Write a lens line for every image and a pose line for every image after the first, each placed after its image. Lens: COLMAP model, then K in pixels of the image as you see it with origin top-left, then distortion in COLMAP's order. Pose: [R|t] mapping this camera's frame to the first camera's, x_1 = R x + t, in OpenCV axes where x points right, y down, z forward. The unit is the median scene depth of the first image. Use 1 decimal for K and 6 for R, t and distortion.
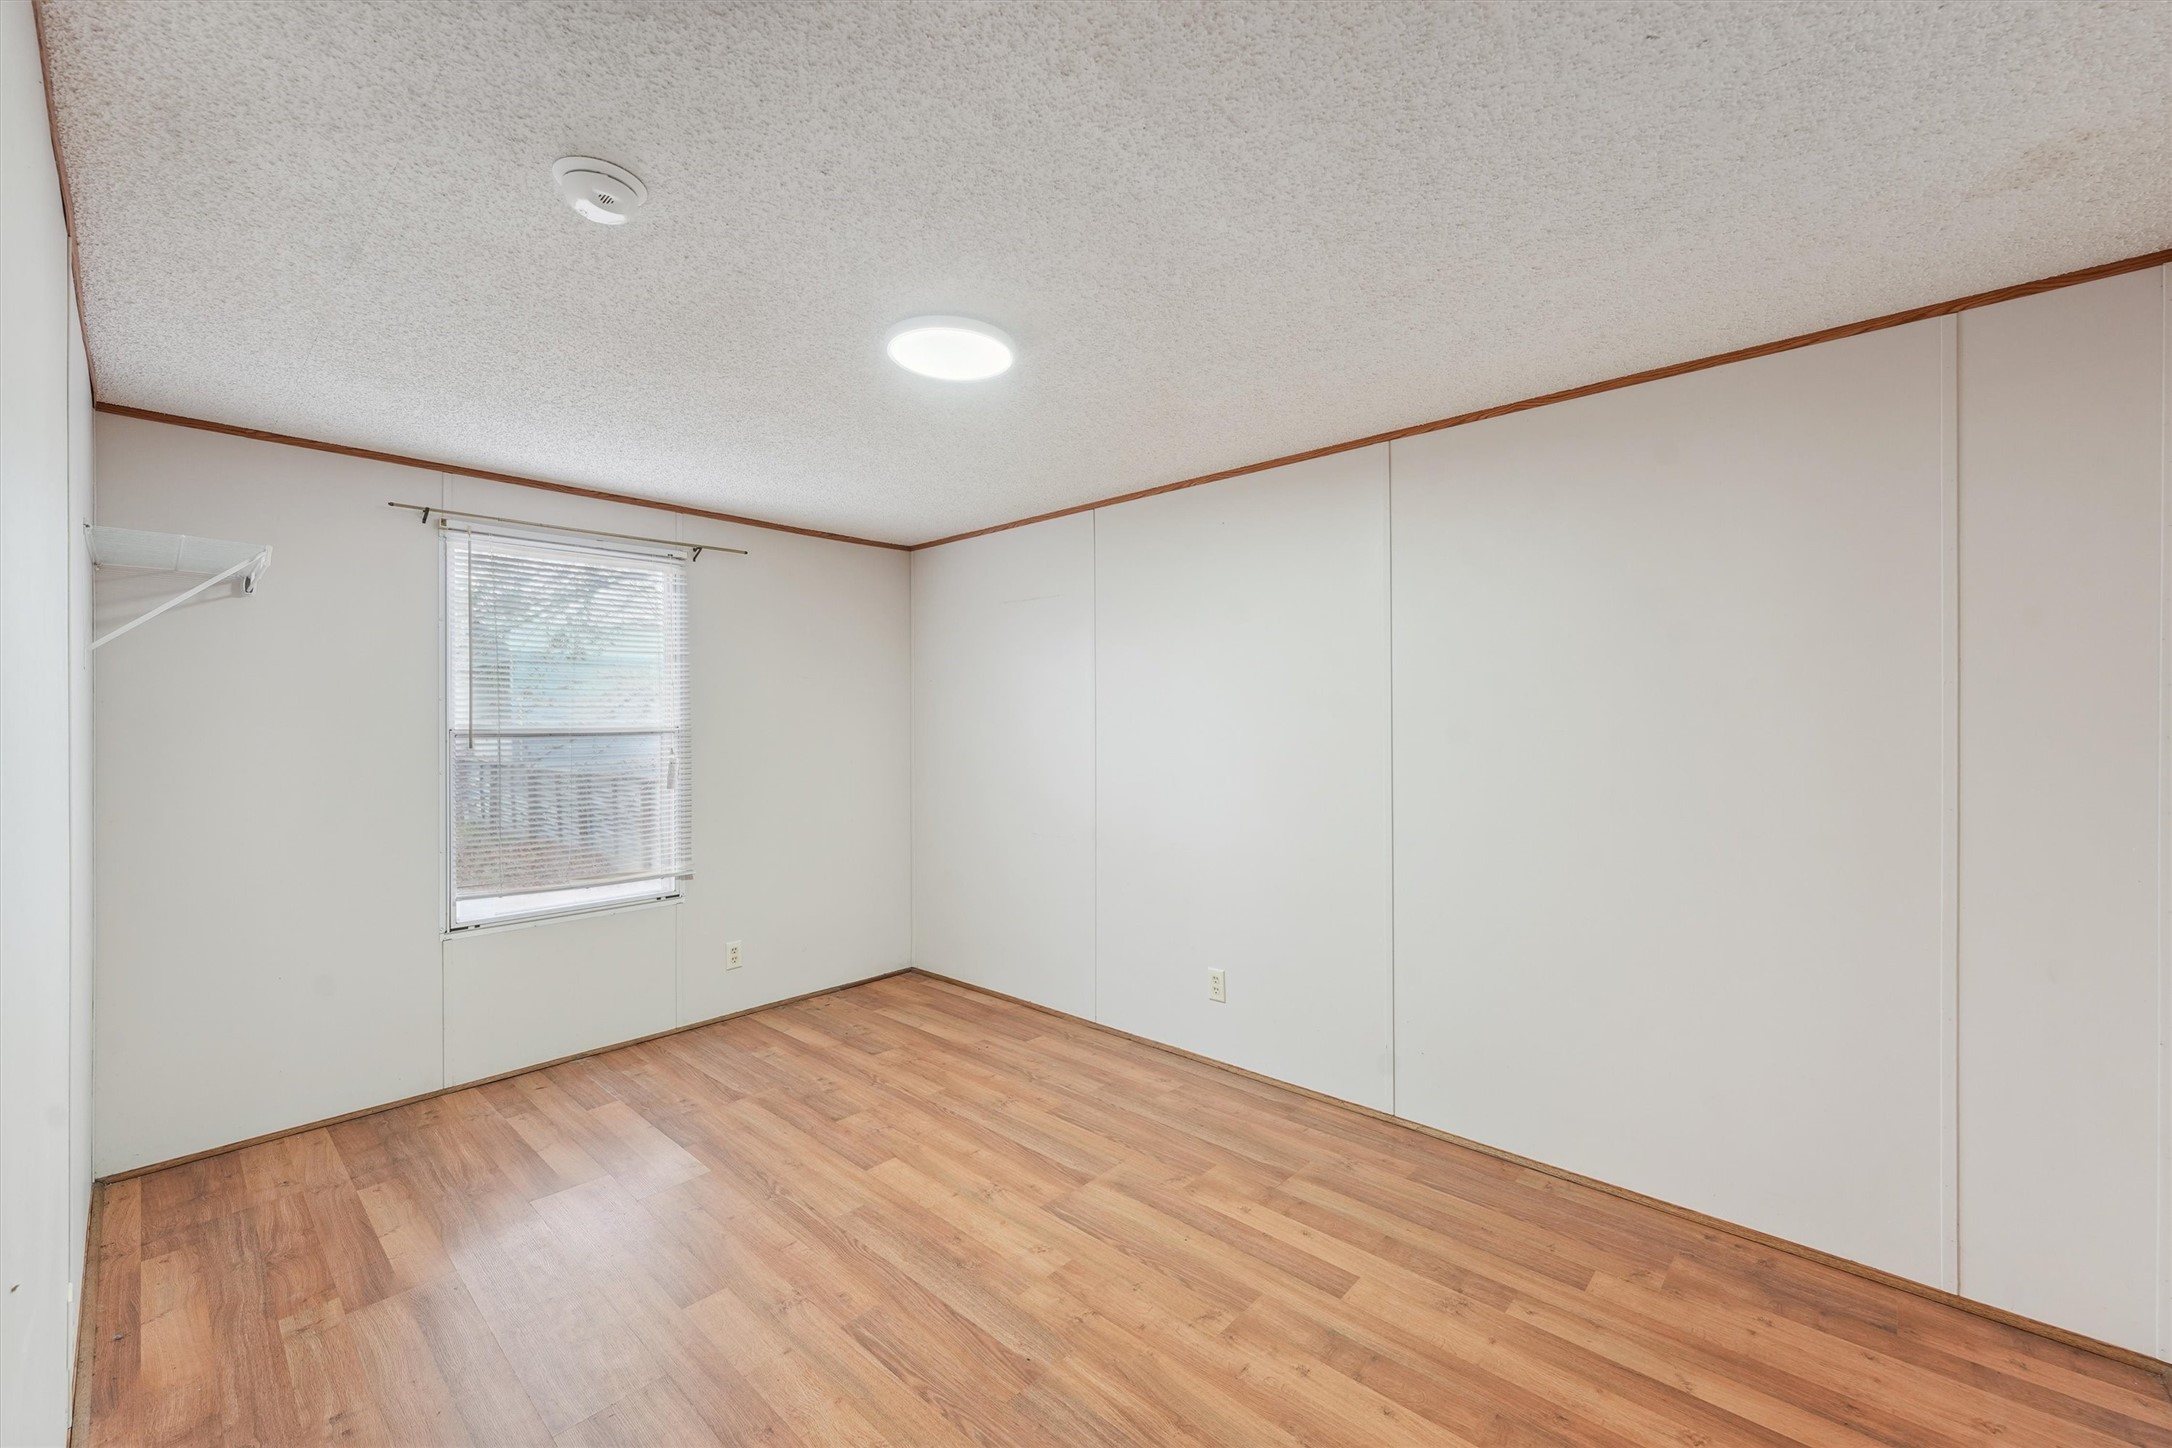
lens RADIAL K [[880.6, 0, 1087.5], [0, 880.6, 717.7], [0, 0, 1]] dist [0.003701, -0.000620]
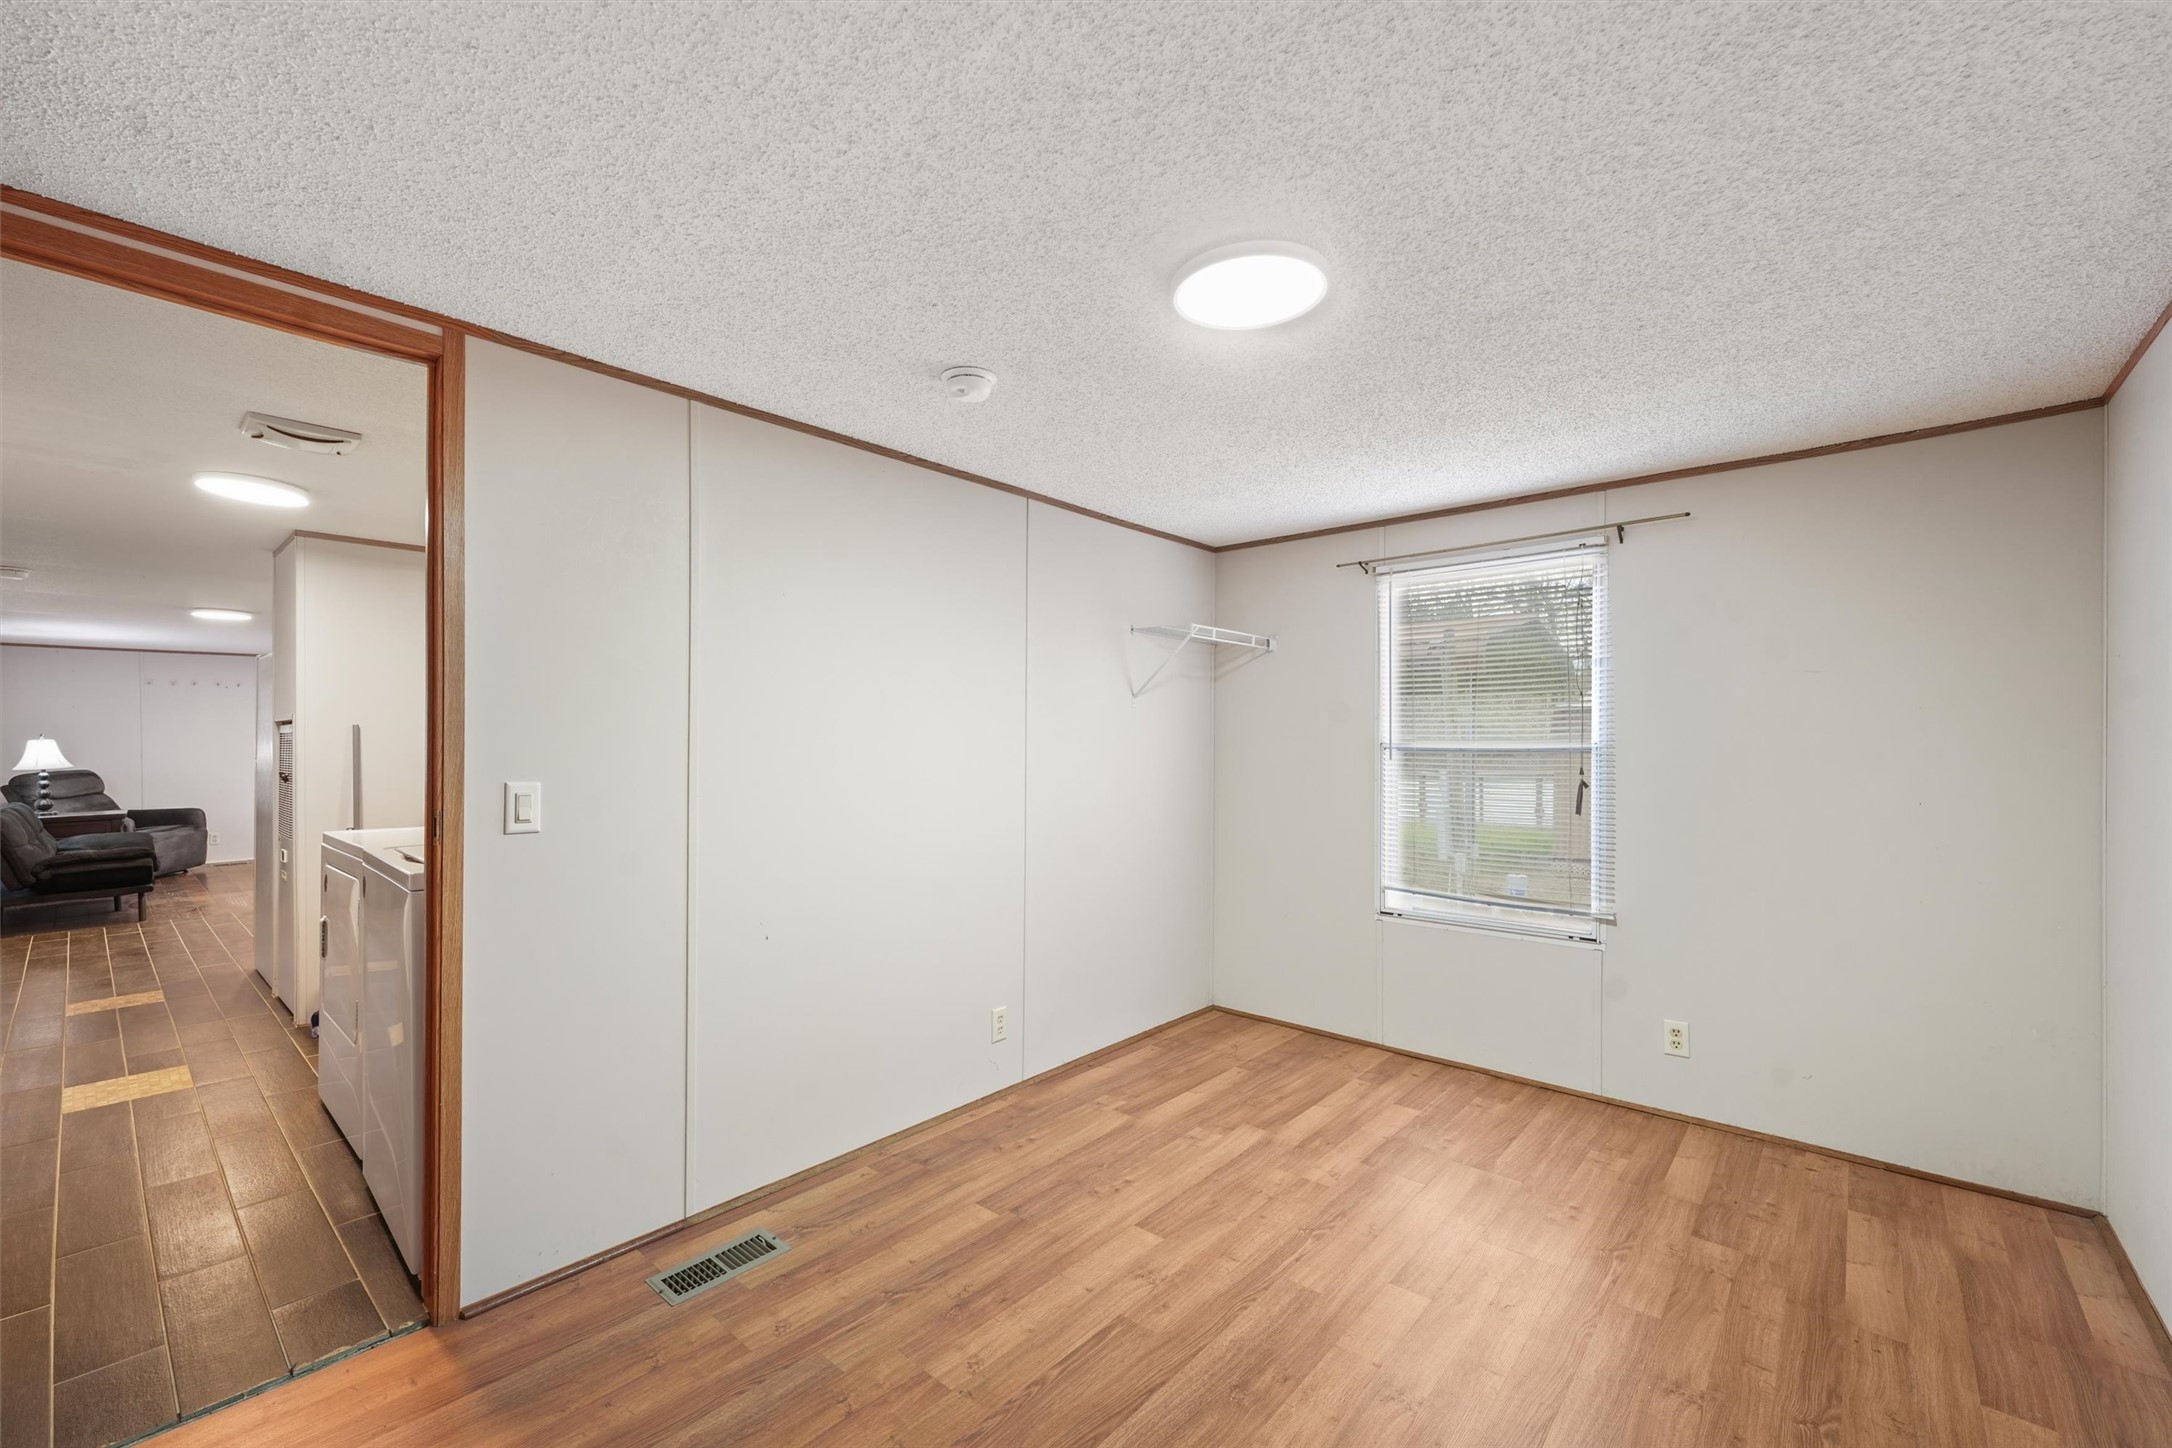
lens RADIAL K [[880.6, 0, 1046.9], [0, 880.6, 745.7], [0, 0, 1]] dist [0.003701, -0.000620]
pose [[-0.002309, 0.013004, -0.999913, 0.423260], [0.002339, 0.999913, 0.012998, 0.000339], [0.999995, -0.002309, -0.002339, 0.509041]]
